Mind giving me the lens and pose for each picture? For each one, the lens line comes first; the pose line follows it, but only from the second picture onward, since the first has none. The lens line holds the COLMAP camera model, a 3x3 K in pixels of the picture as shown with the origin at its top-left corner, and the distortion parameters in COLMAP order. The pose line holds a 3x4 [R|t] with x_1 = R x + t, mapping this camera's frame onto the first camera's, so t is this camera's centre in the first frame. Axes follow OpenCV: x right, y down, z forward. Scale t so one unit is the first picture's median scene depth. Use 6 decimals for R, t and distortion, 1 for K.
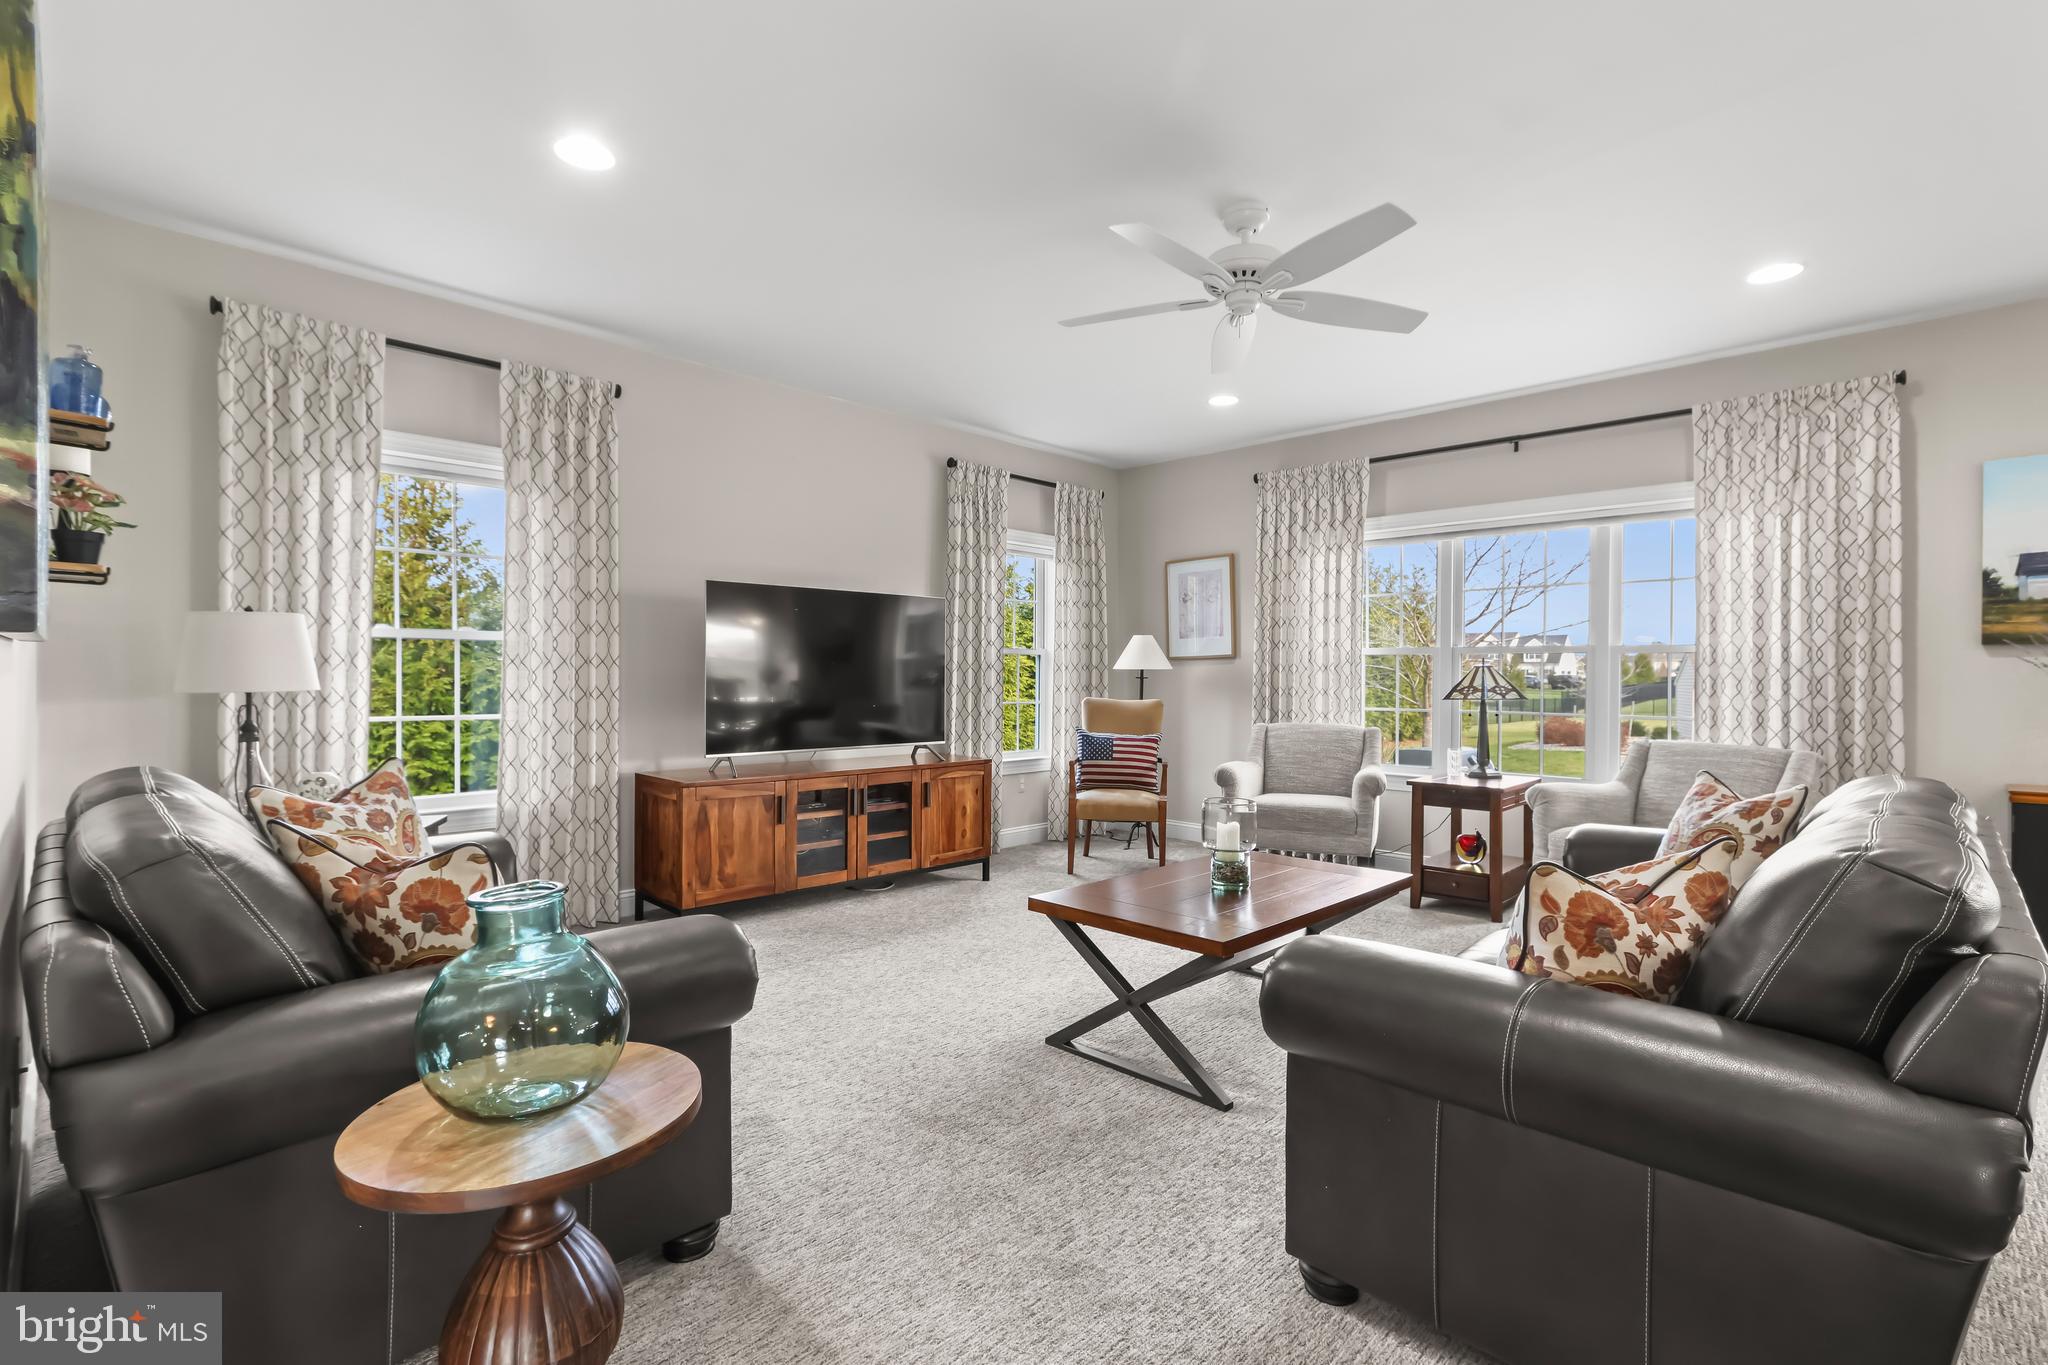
lens RADIAL K [[949.1, 0, 994.9], [0, 949.1, 688.8], [0, 0, 1]] dist [-0.004652, 0.004491]
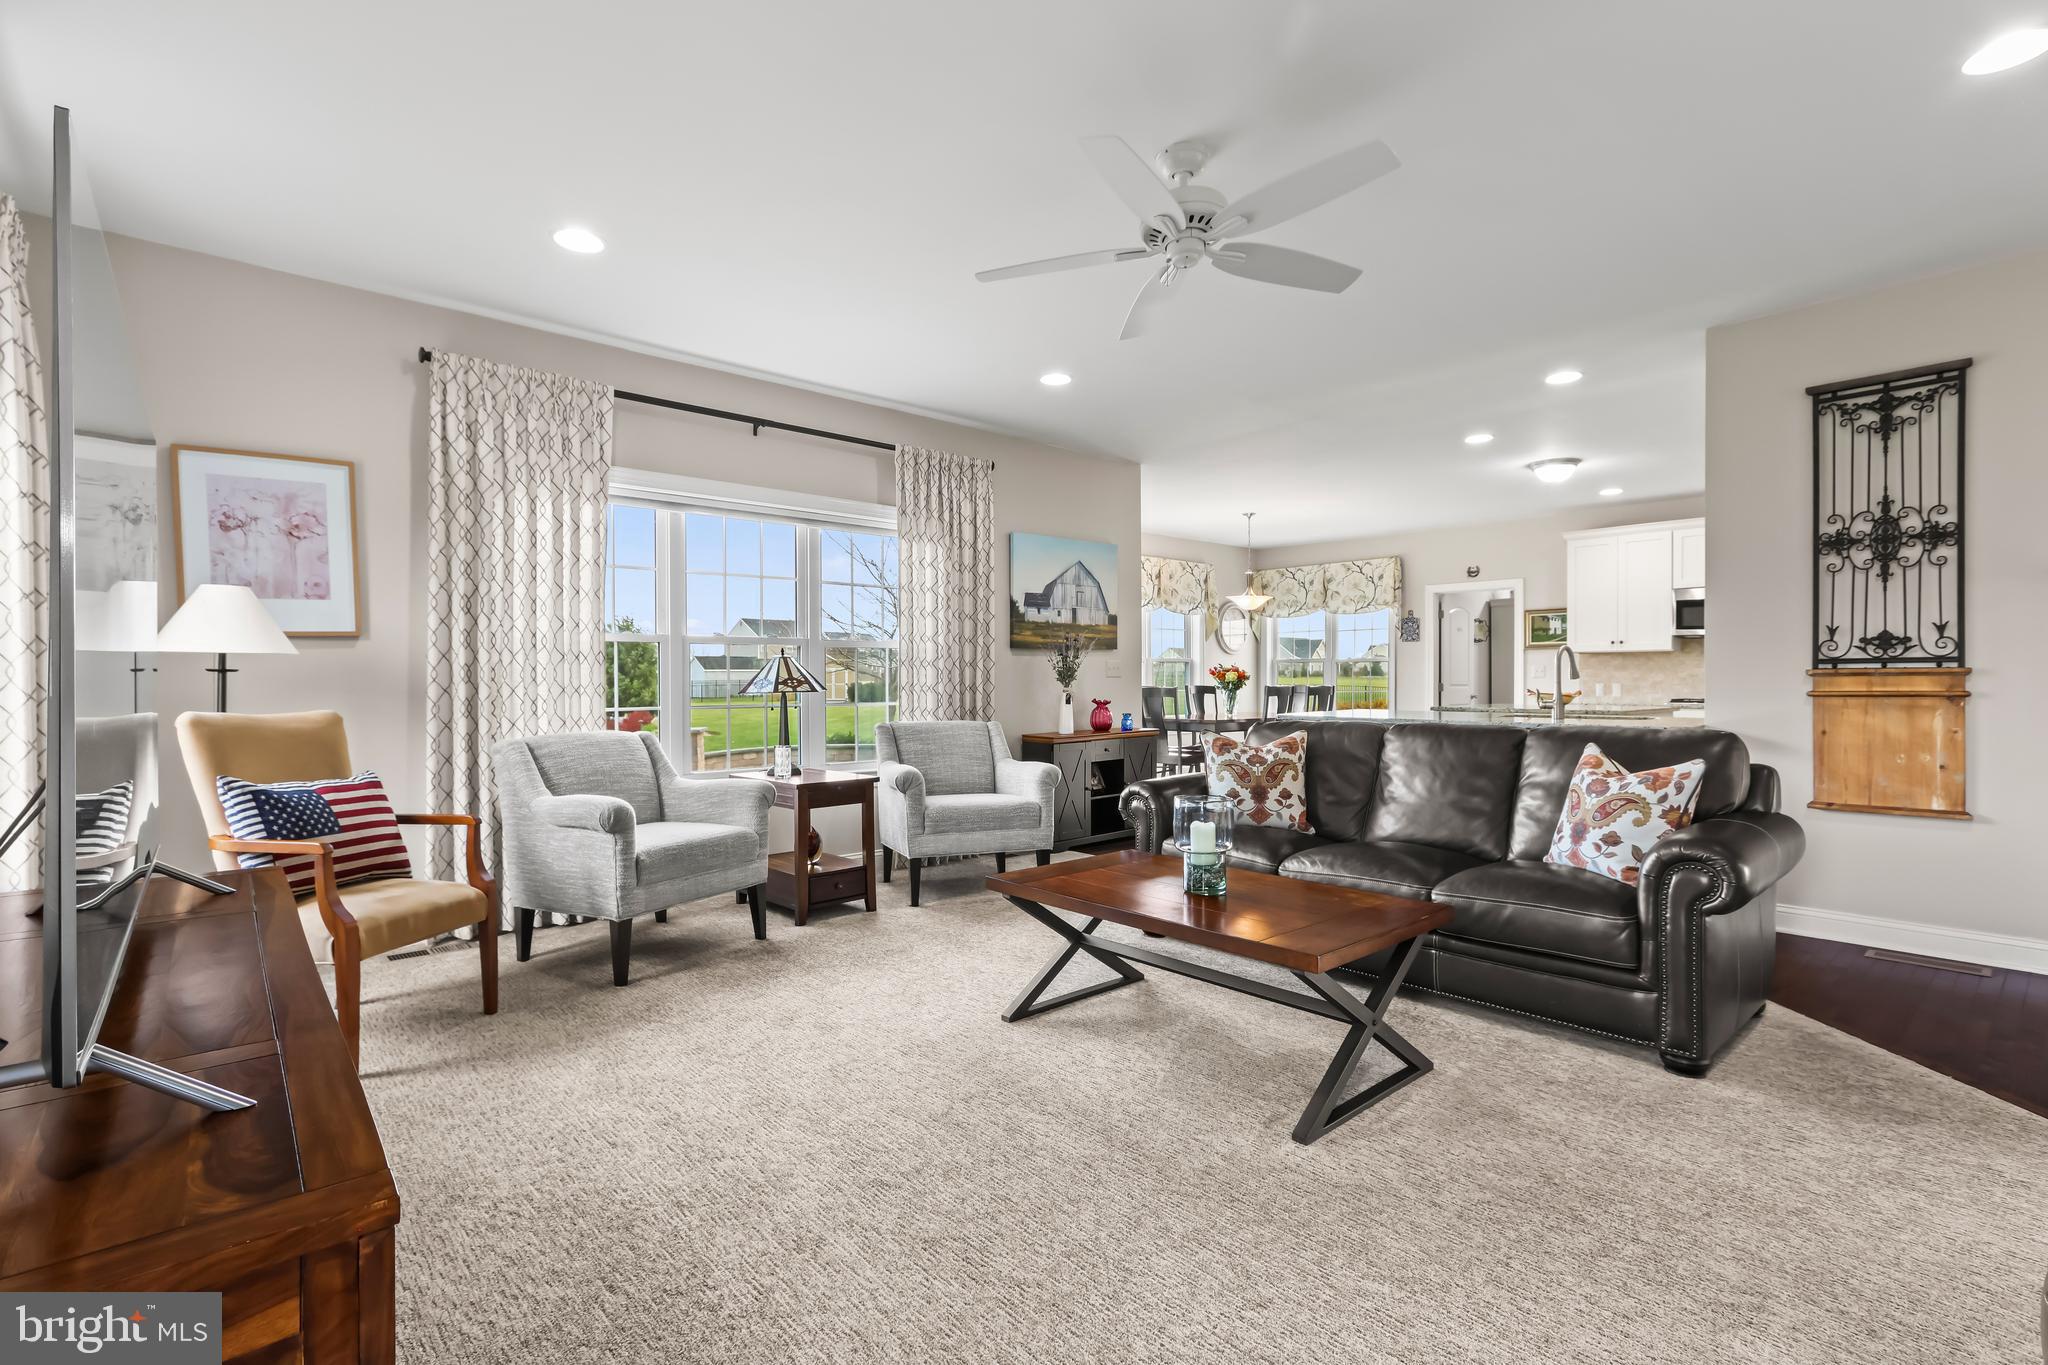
lens RADIAL K [[949.1, 0, 1012.1], [0, 949.1, 682.5], [0, 0, 1]] dist [-0.004652, 0.004491]
pose [[0.065597, -0.010720, 0.997789, -0.422982], [0.017800, 0.999796, 0.009572, -0.003306], [-0.997687, 0.017132, 0.065775, 0.717587]]
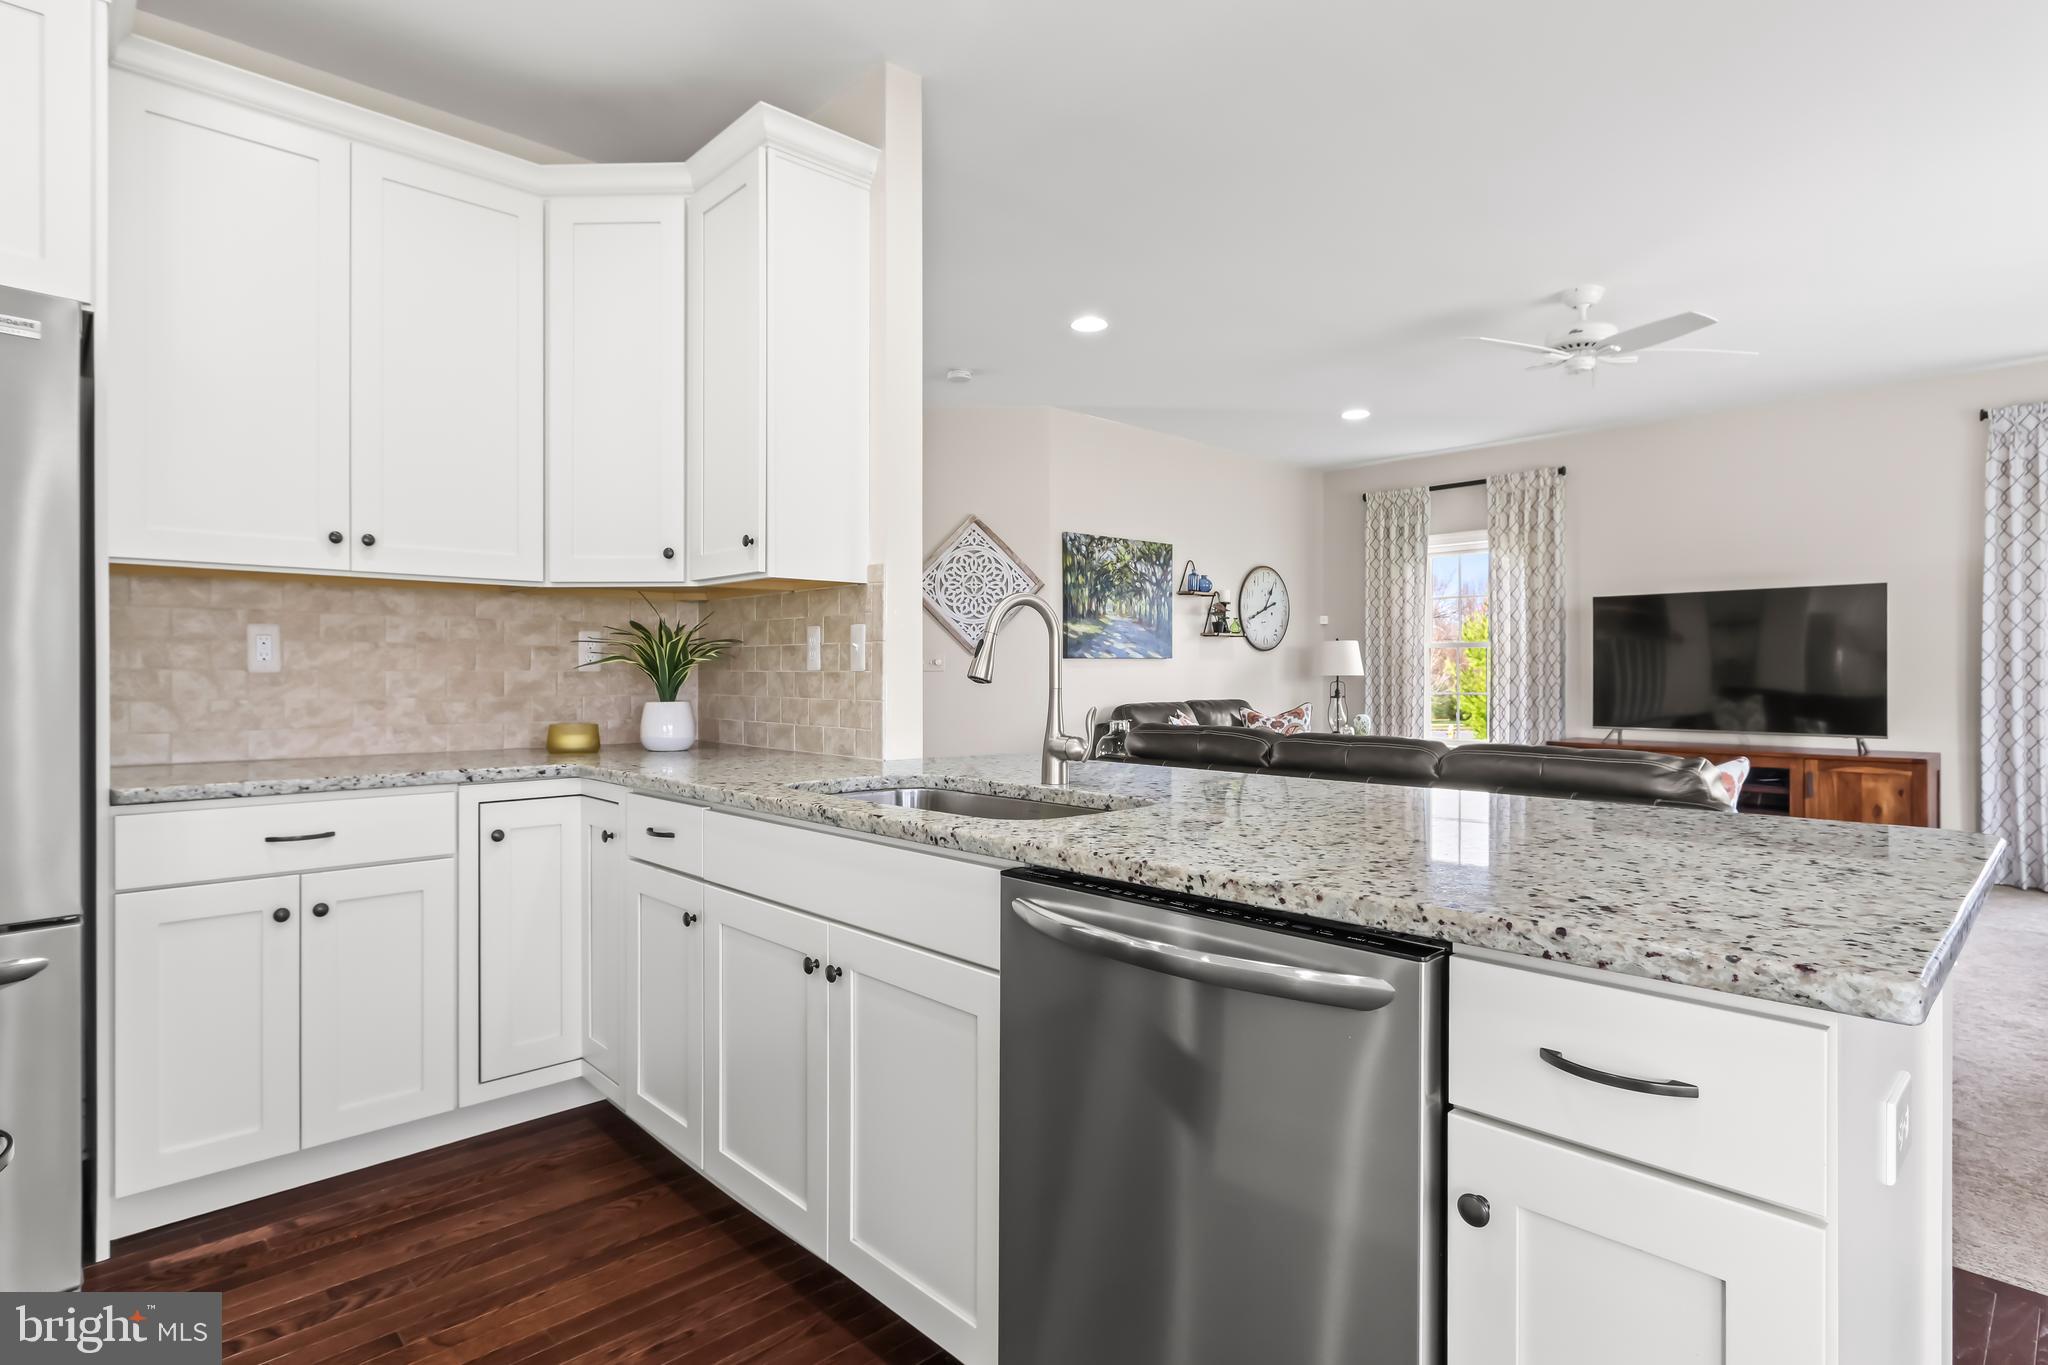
lens RADIAL K [[1044.5, 0, 1024.3], [0, 1044.5, 674.2], [0, 0, 1]] dist [-0.014835, 0.006088]
pose [[-0.026195, -0.003740, -0.999650, 1.059731], [-0.015264, 0.999878, -0.003341, 0.011849], [0.999540, 0.015172, -0.026248, 0.201003]]
